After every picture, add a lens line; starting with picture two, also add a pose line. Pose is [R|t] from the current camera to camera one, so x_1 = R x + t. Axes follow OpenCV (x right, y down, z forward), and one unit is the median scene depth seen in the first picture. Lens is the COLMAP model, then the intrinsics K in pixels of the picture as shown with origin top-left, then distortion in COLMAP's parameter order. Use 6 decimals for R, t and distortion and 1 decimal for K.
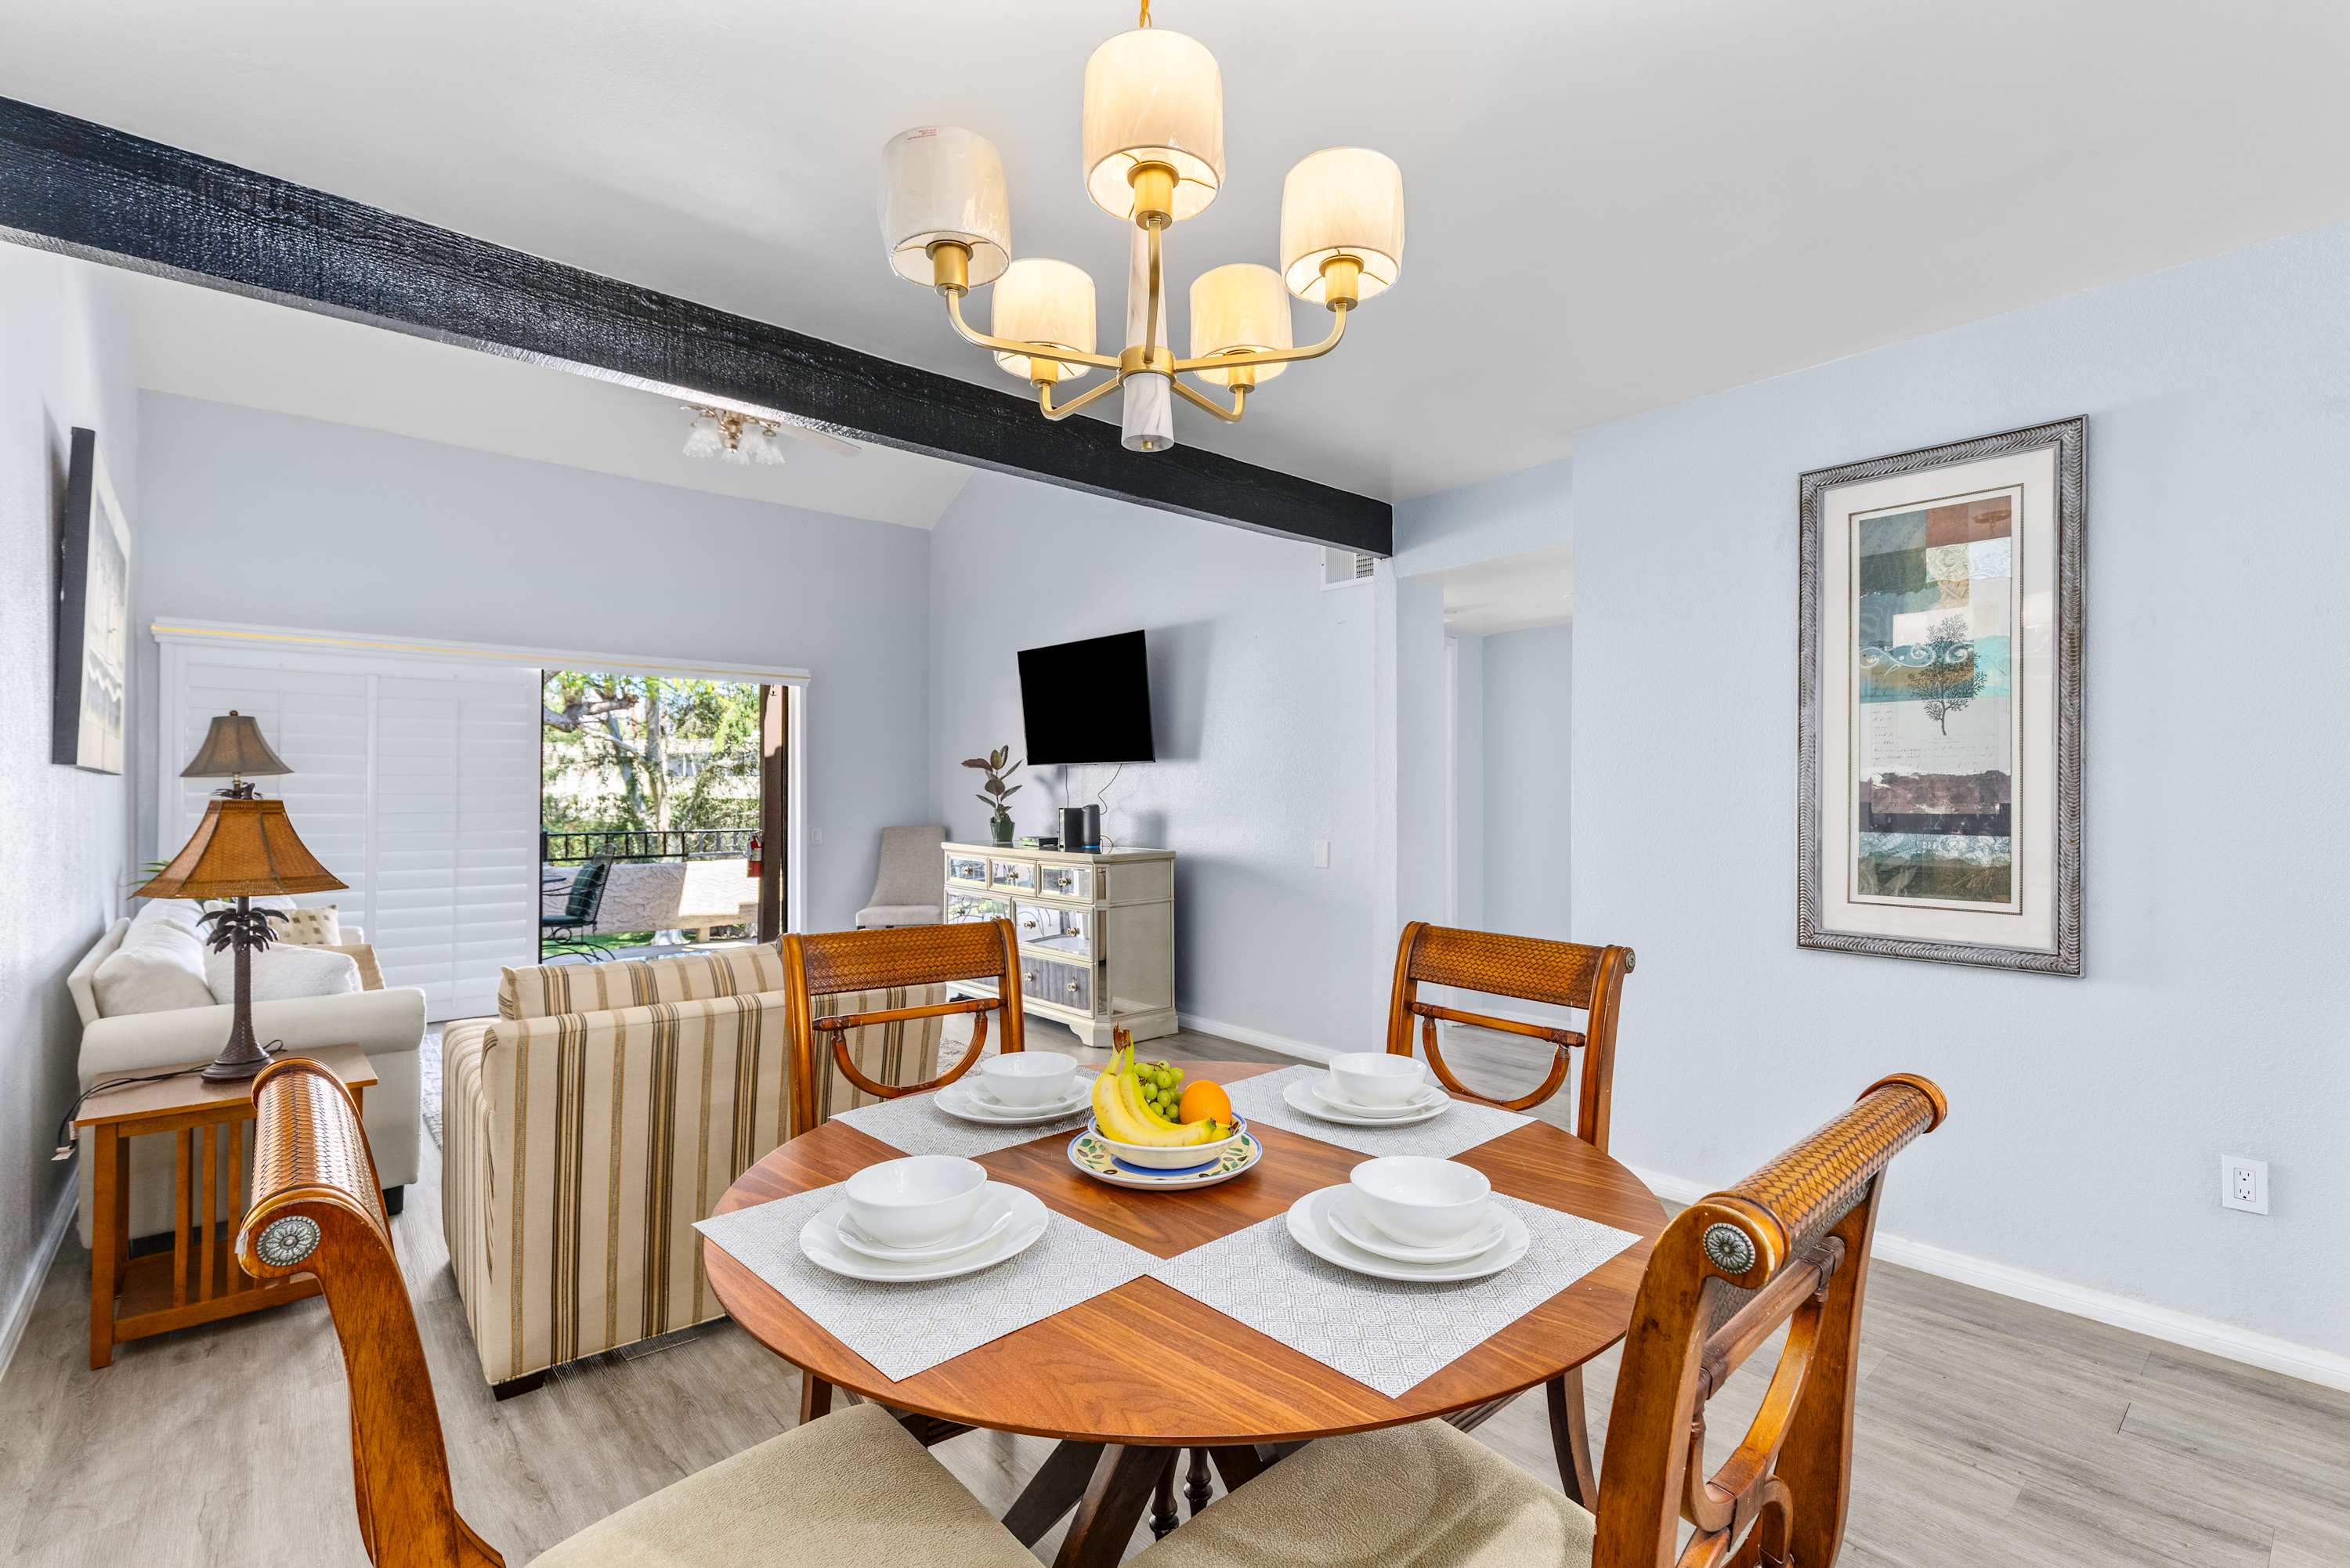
lens RADIAL K [[1061.5, 0, 1170.2], [0, 1061.5, 784.1], [0, 0, 1]] dist [0.002652, -0.000316]
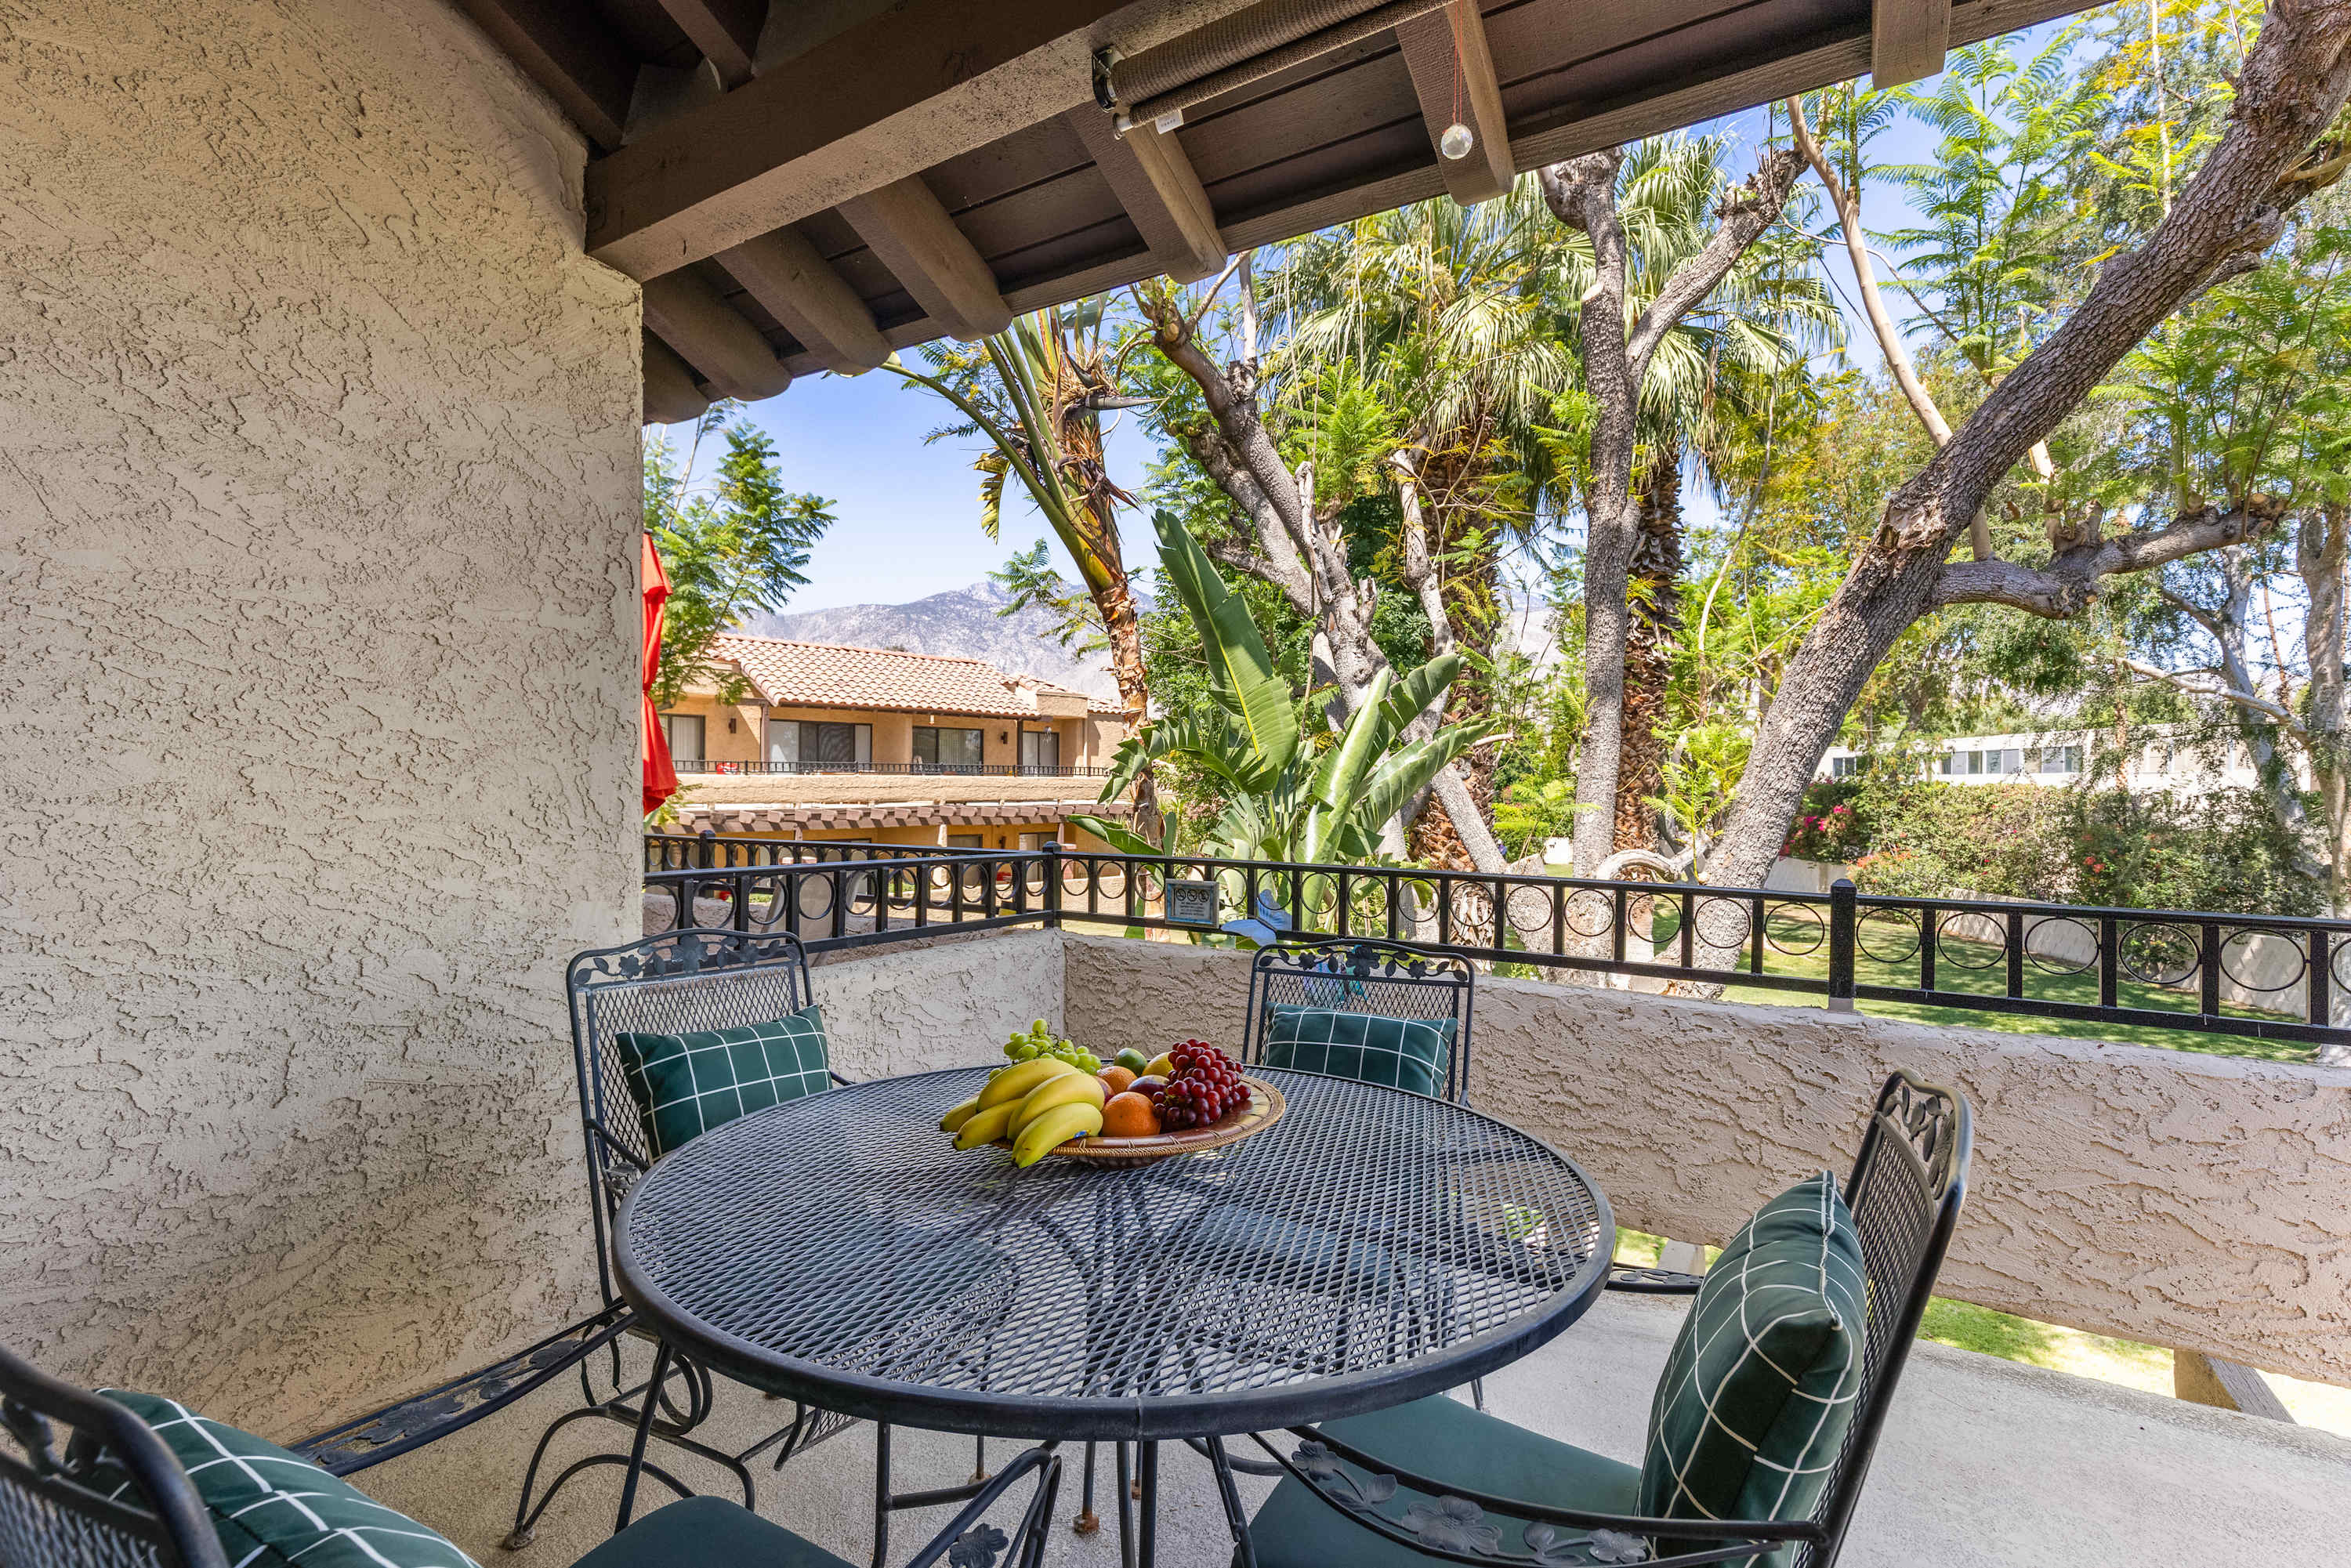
lens RADIAL K [[1062.0, 0, 1181.3], [0, 1062.0, 789.6], [0, 0, 1]] dist [0.002652, -0.000316]
pose [[0.297833, 0.005210, -0.954604, -0.587618], [0.001028, 0.999983, 0.005778, 0.026343], [0.954618, -0.002702, 0.297822, 1.170095]]
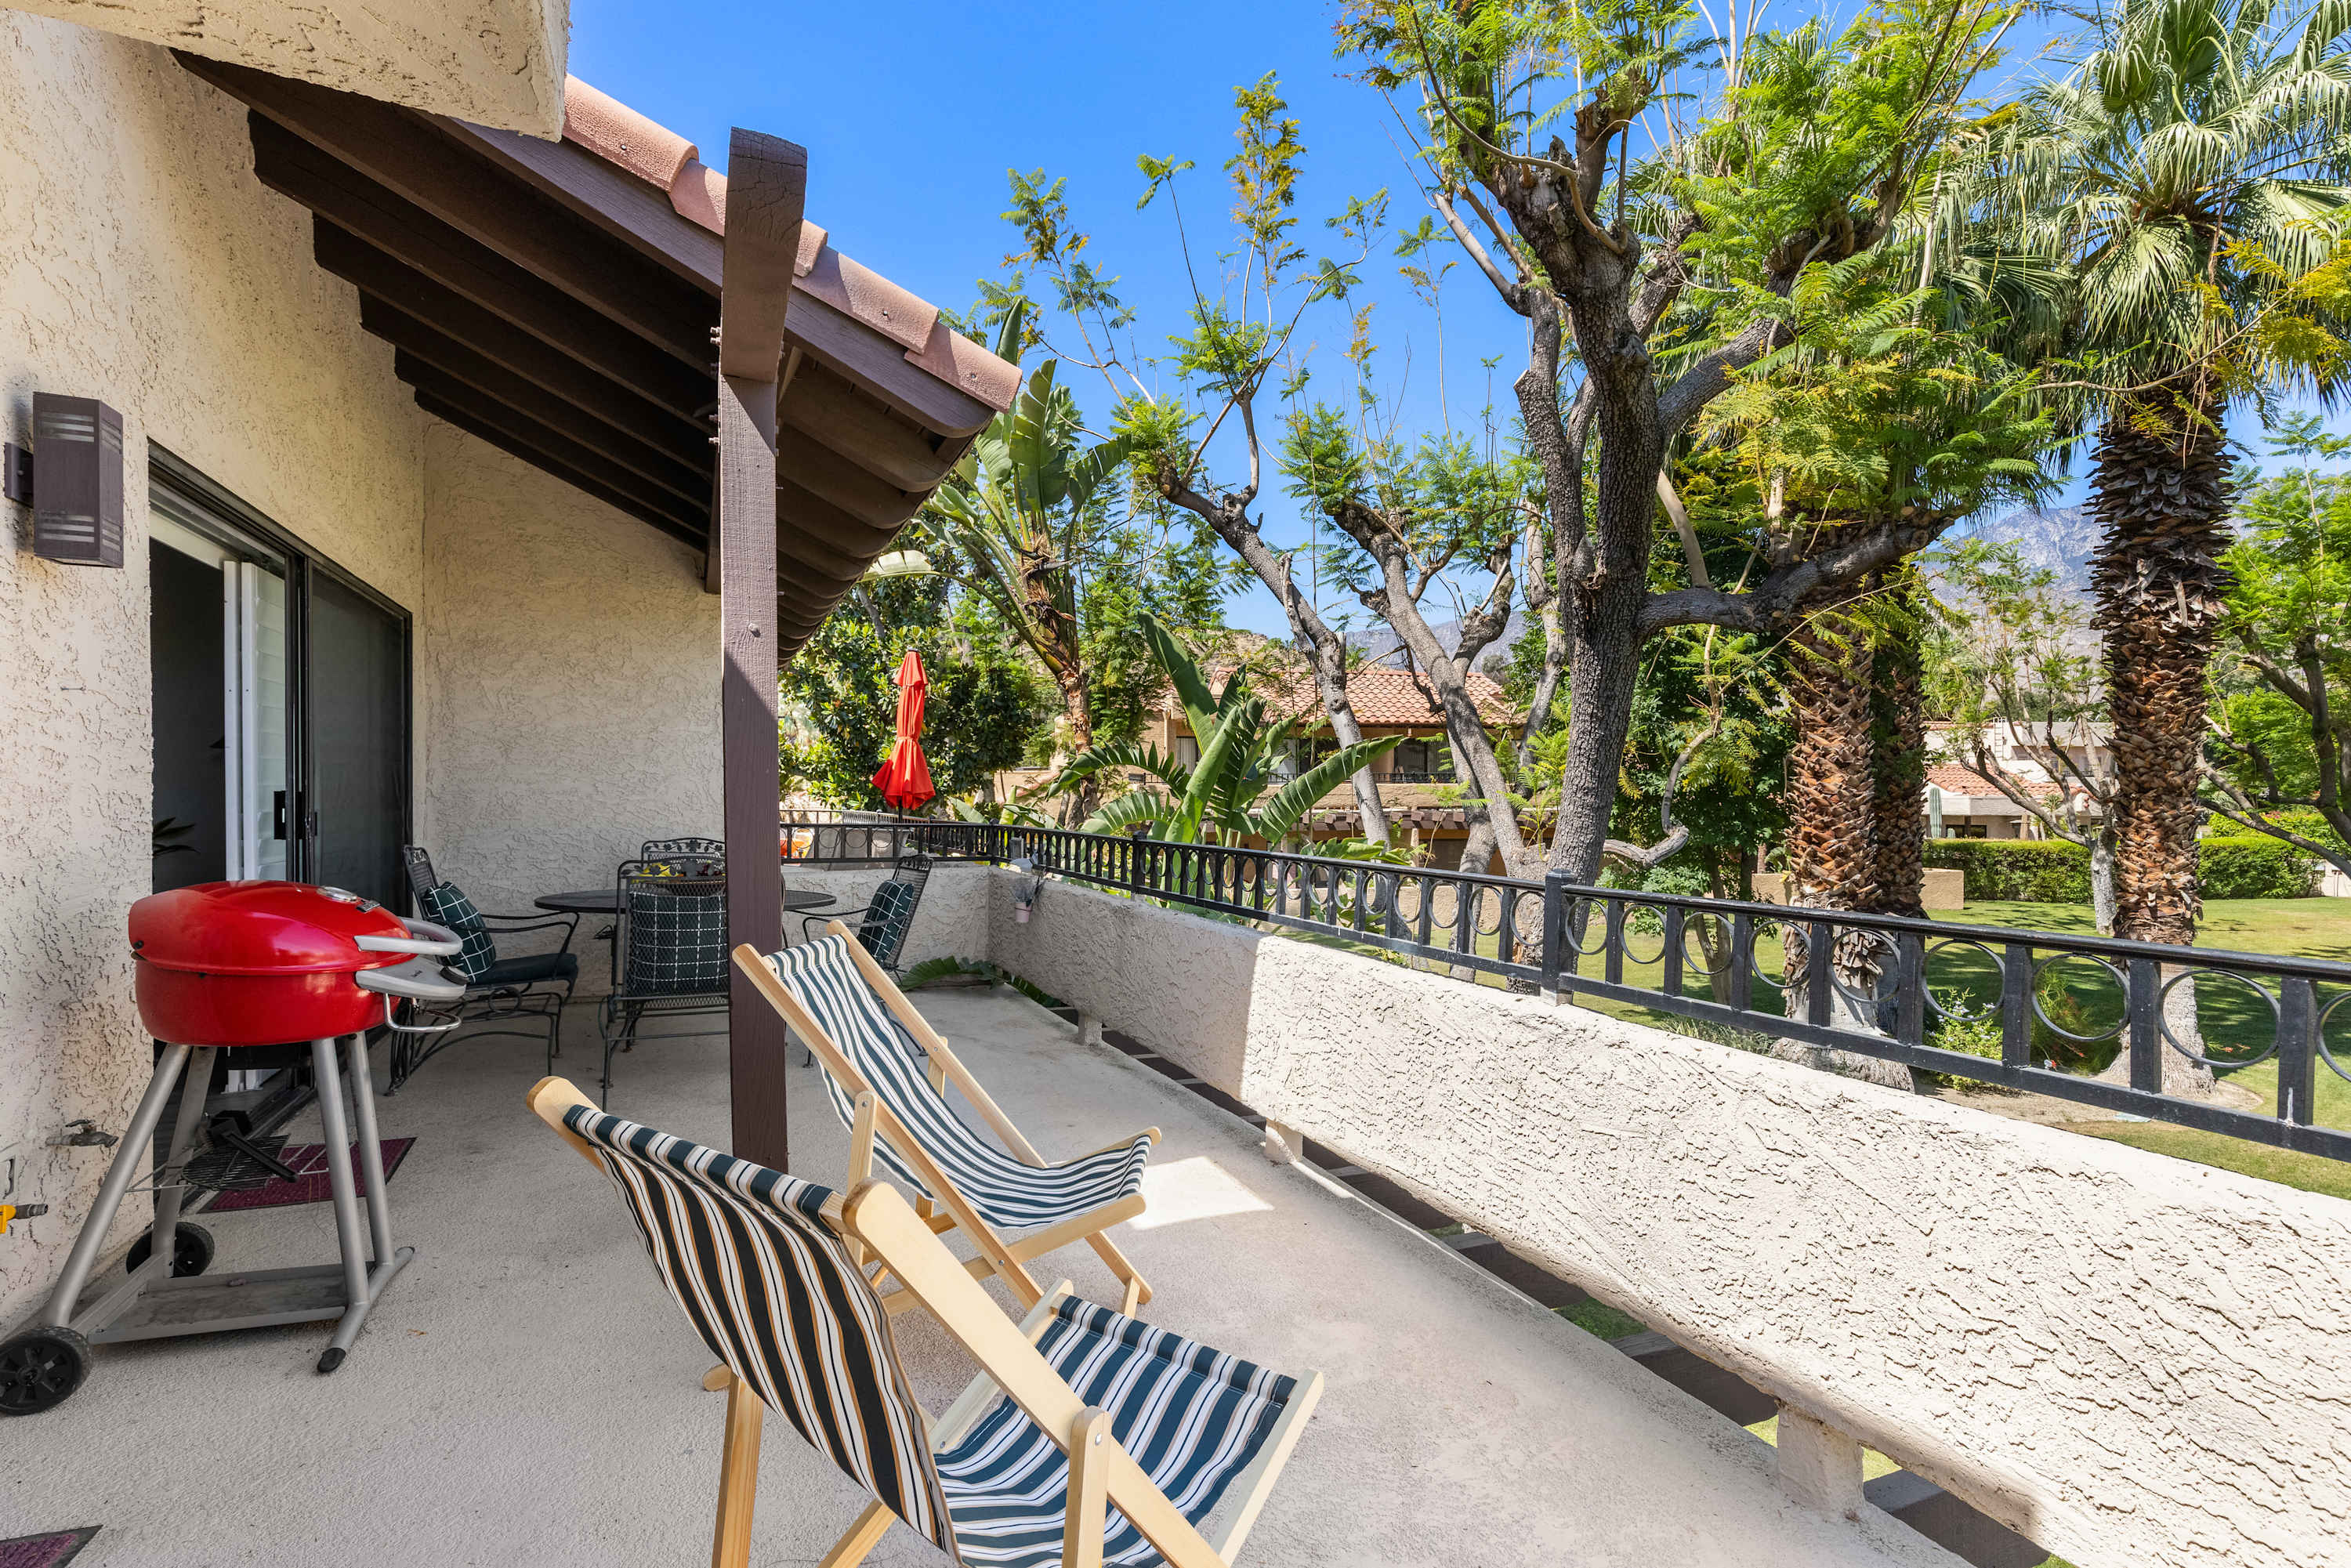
lens RADIAL K [[1062.0, 0, 1175.3], [0, 1062.0, 795.9], [0, 0, 1]] dist [0.002652, -0.000316]
pose [[-0.266160, 0.002801, -0.963925, -0.127816], [0.009355, 0.999956, 0.000322, 0.038547], [0.963883, -0.008932, -0.266175, 1.811613]]
